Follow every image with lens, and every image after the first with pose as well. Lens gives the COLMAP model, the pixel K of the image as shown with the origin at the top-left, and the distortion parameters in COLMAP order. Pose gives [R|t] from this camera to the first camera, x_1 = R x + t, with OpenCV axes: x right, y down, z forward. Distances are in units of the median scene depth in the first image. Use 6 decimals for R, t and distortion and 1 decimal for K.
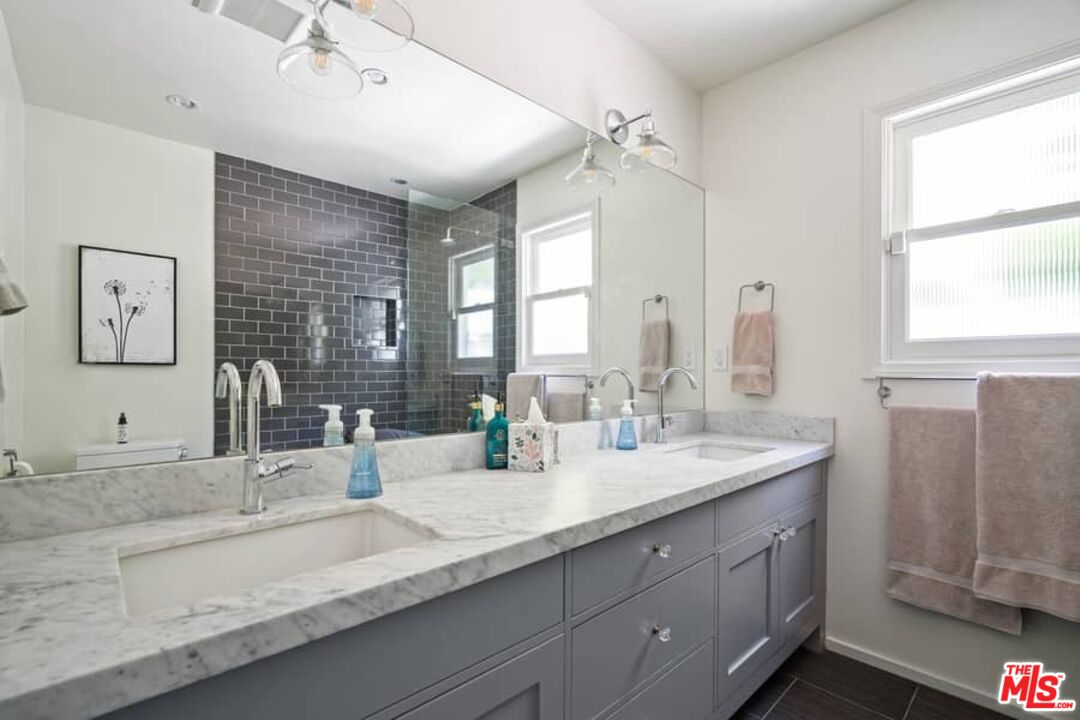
lens RADIAL K [[492.5, 0, 540.1], [0, 492.5, 367.8], [0, 0, 1]] dist [-0.000712, 0.001405]
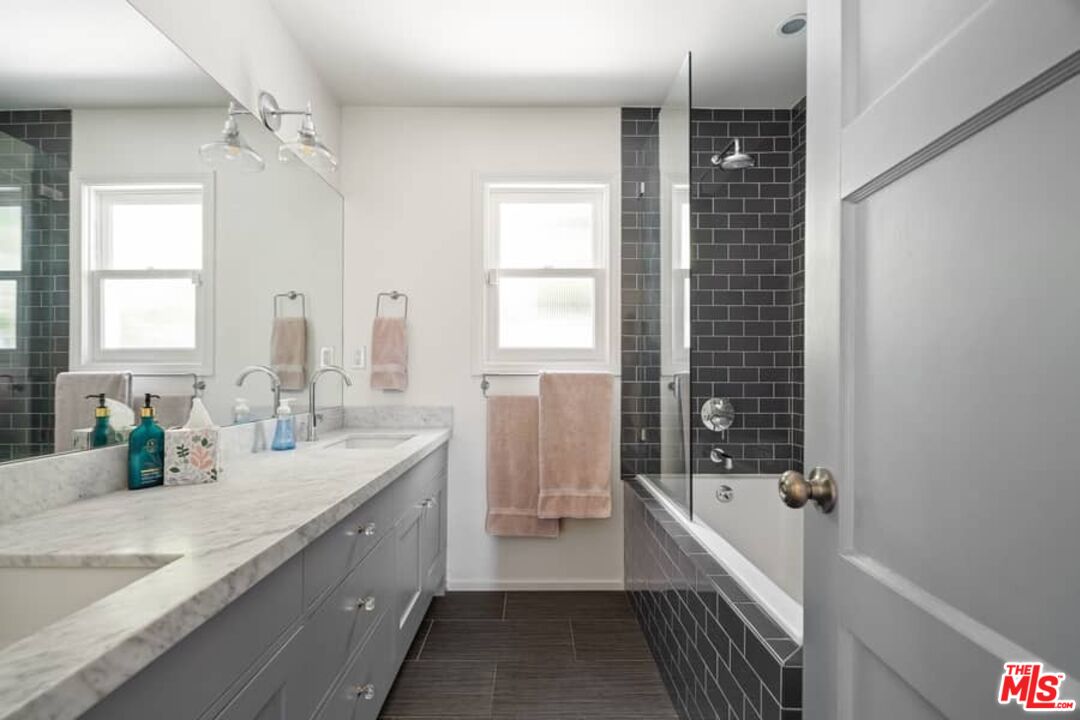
lens RADIAL K [[492.5, 0, 536.6], [0, 492.5, 364.9], [0, 0, 1]] dist [-0.000712, 0.001405]
pose [[0.682026, 0.009739, 0.731263, -0.196499], [-0.005502, 0.999951, -0.008185, 0.003641], [-0.731307, 0.001559, 0.682047, -0.025049]]
